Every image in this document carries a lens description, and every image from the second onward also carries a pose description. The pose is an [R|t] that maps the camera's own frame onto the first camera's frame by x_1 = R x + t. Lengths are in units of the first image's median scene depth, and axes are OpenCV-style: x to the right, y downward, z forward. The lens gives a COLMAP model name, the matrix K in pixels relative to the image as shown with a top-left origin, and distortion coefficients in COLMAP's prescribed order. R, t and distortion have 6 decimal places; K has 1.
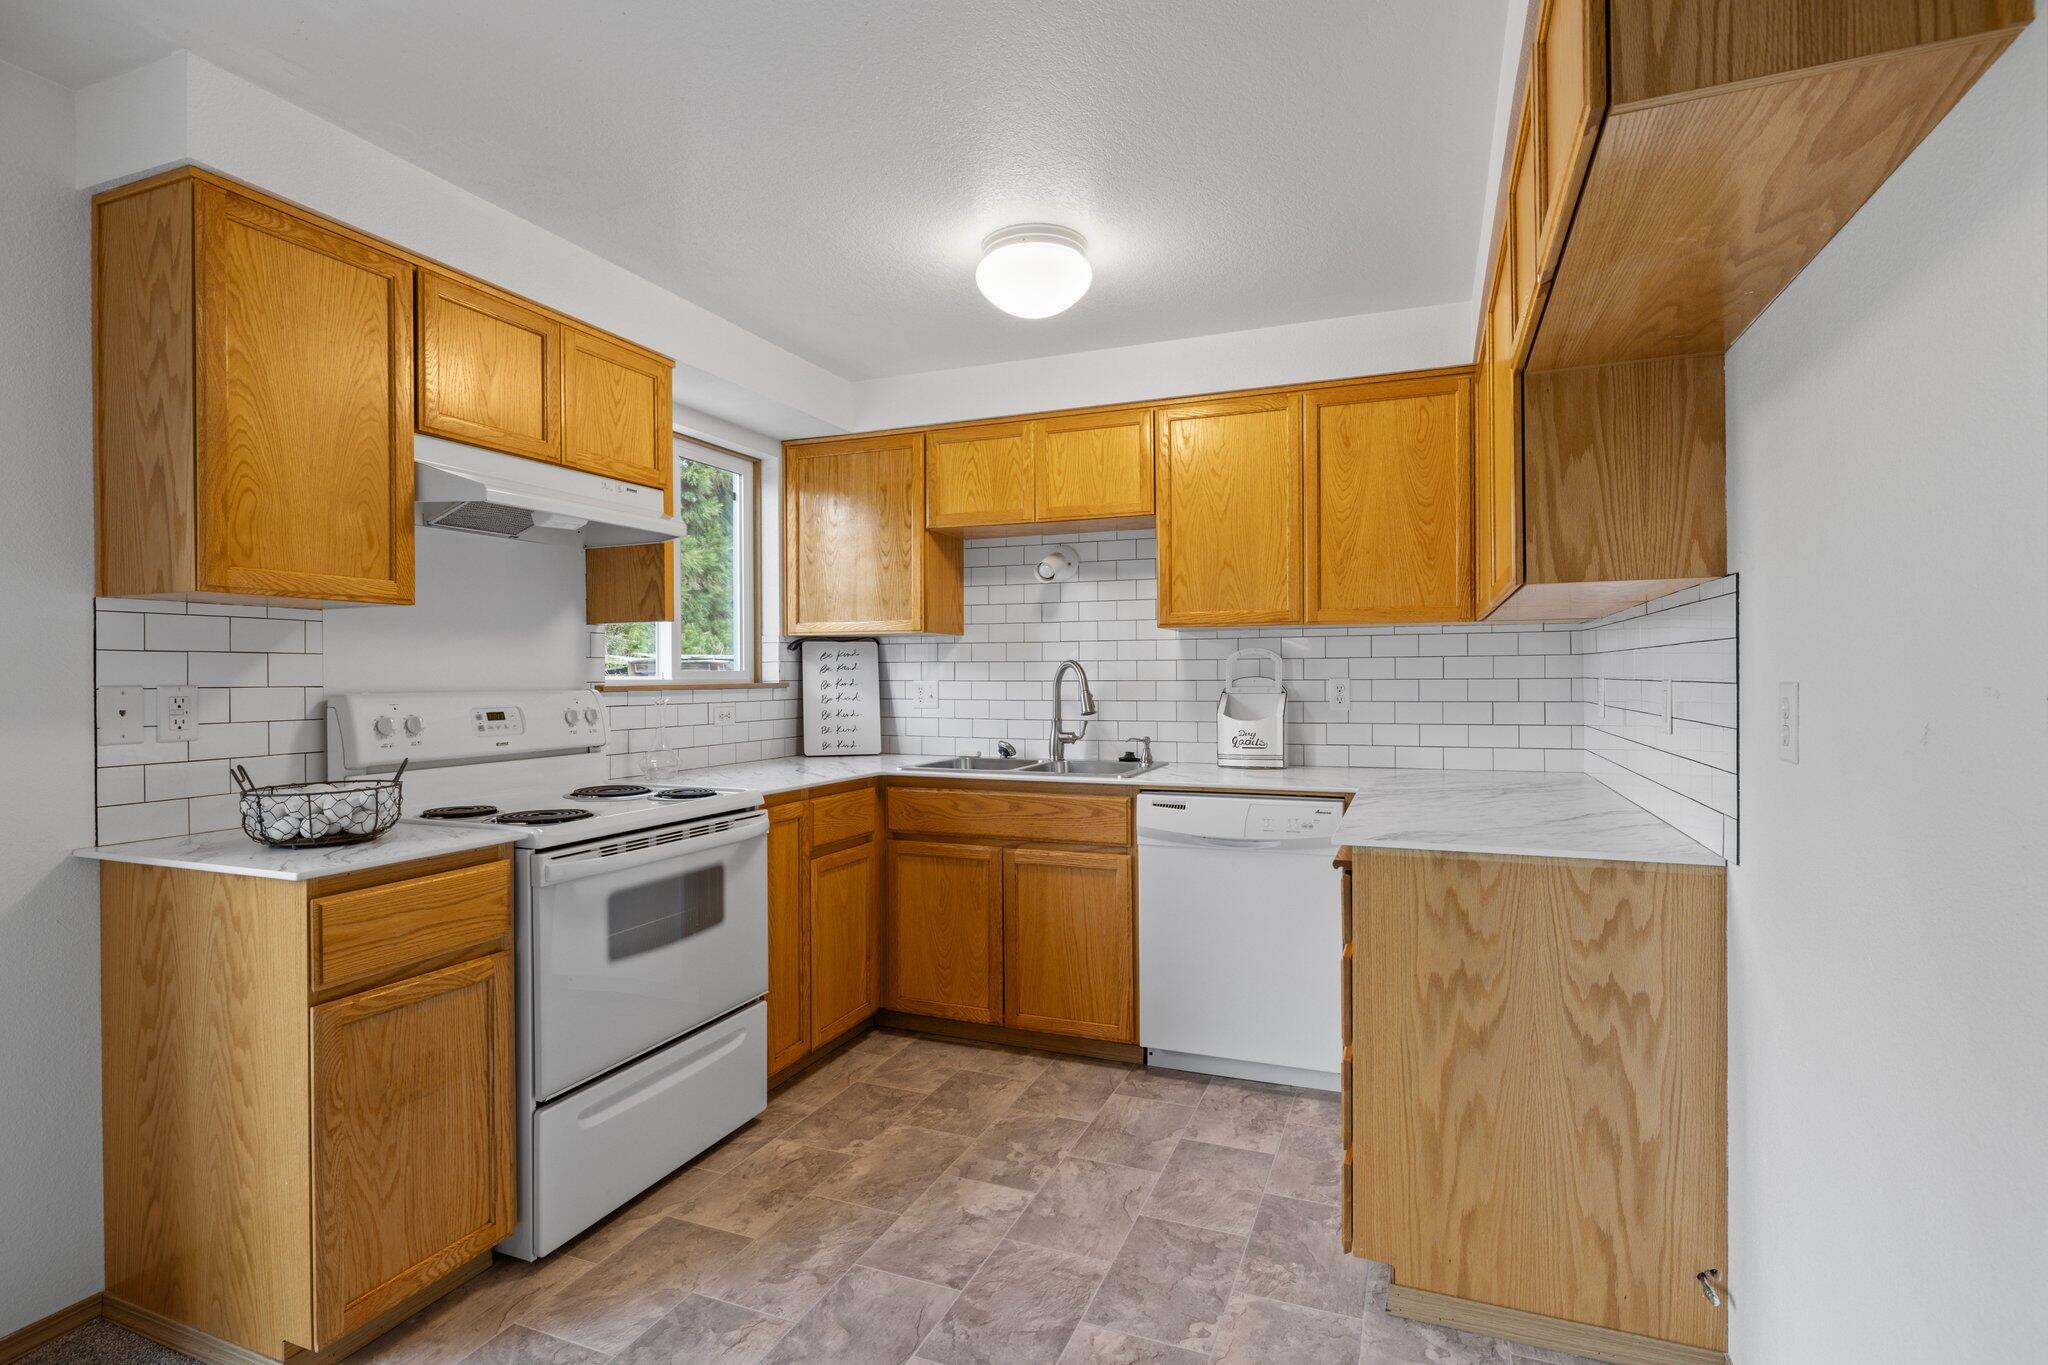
lens RADIAL K [[982.4, 0, 1031.2], [0, 982.4, 678.1], [0, 0, 1]] dist [-0.002251, 0.000398]
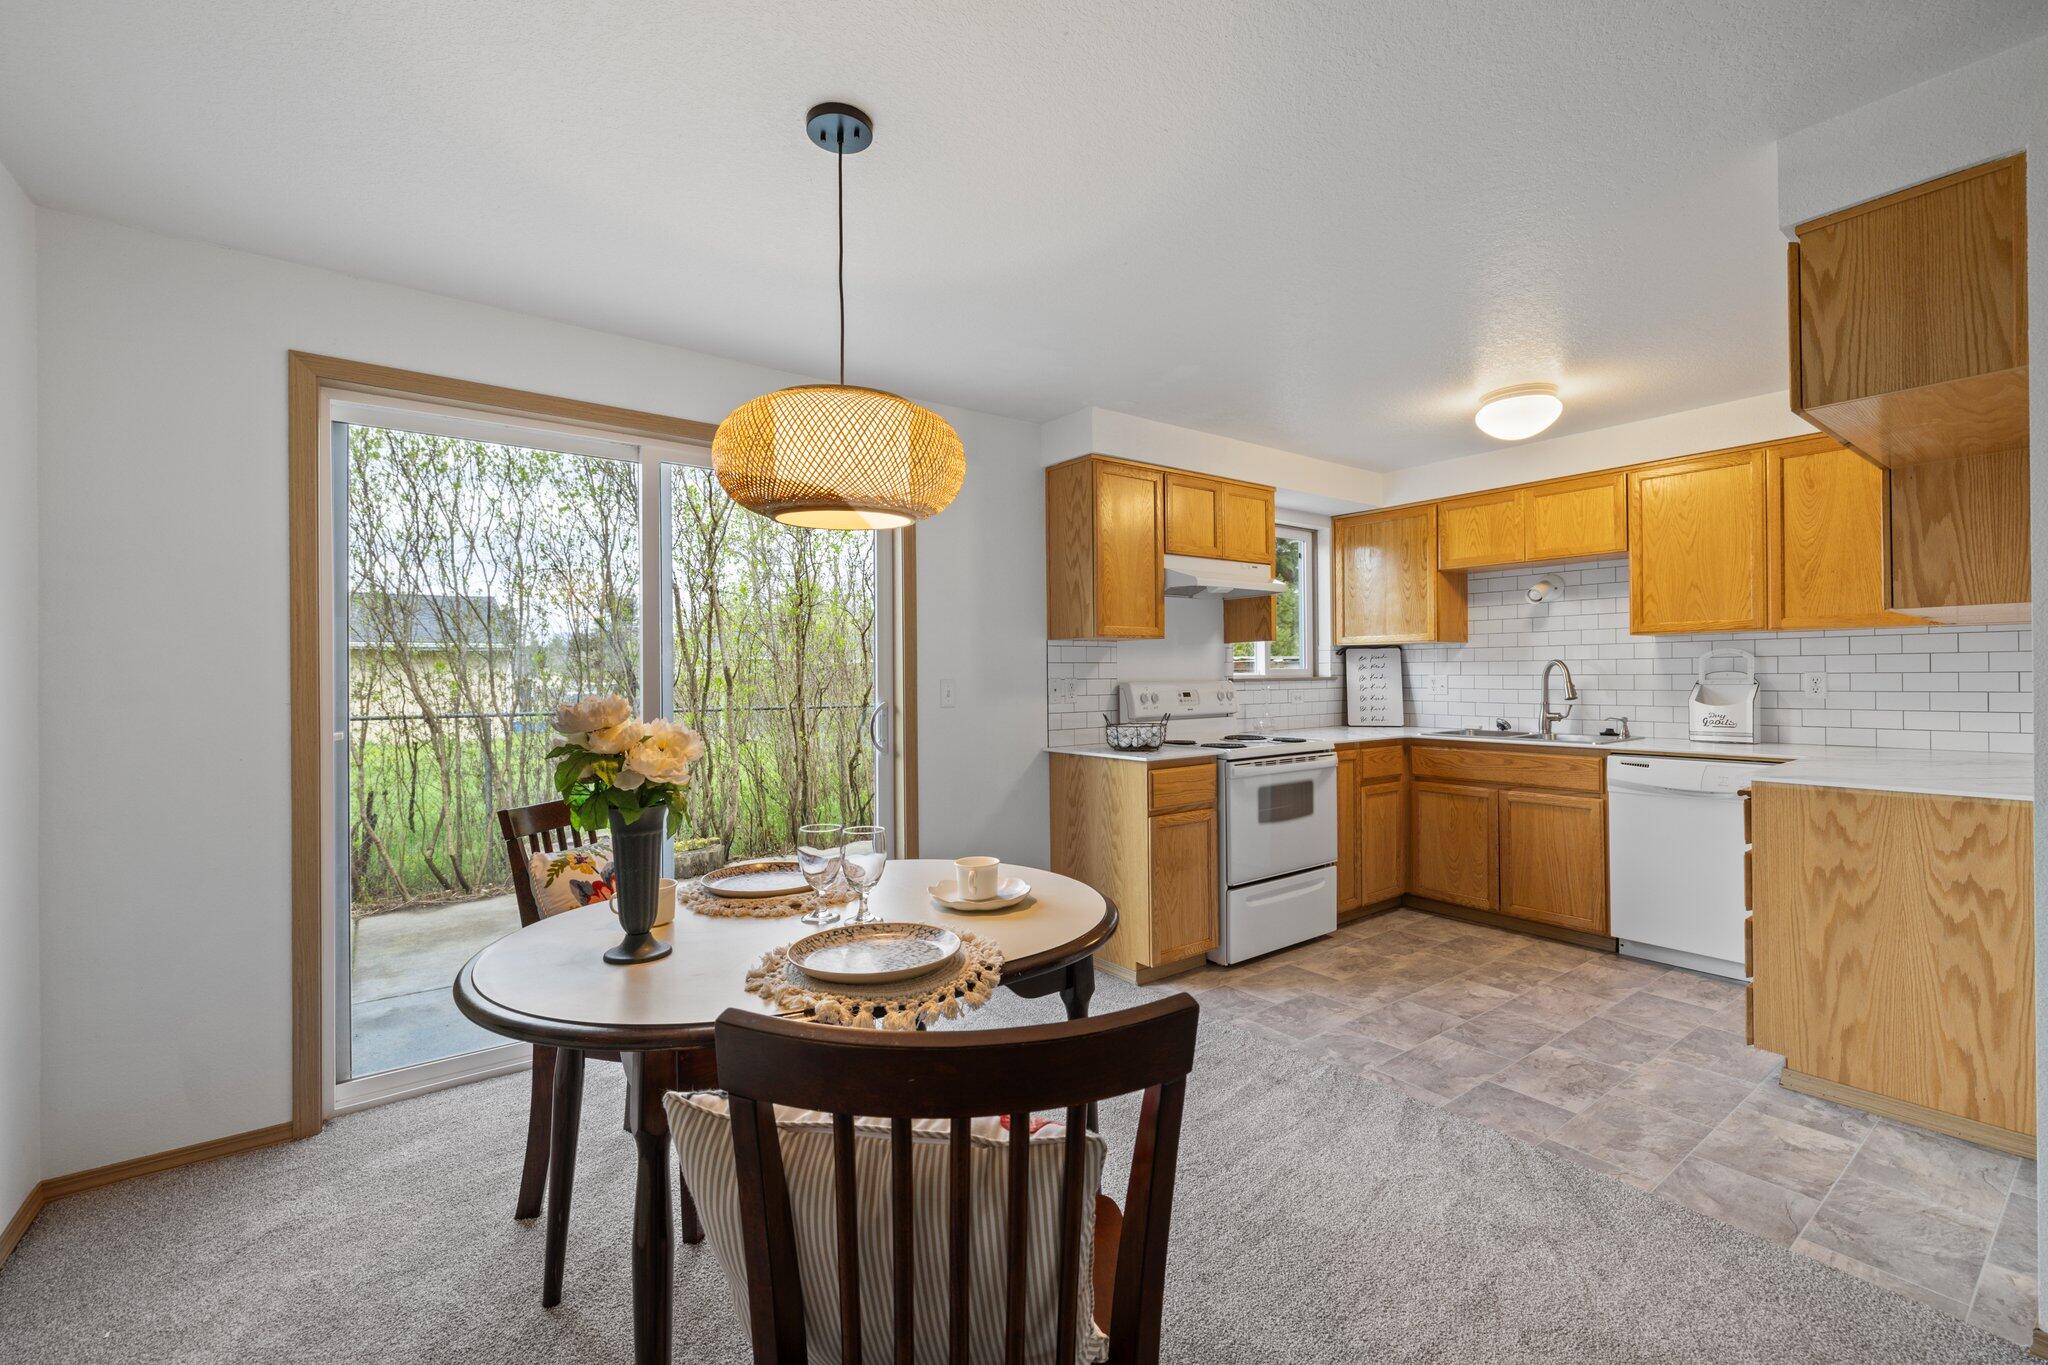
lens RADIAL K [[853.1, 0, 1023.1], [0, 853.1, 675.8], [0, 0, 1]] dist [0.001525, 0.000130]
pose [[0.852914, -0.002563, -0.522045, 0.033669], [0.003878, 0.999991, 0.001427, -0.000523], [0.522037, -0.003241, 0.852917, -0.486397]]
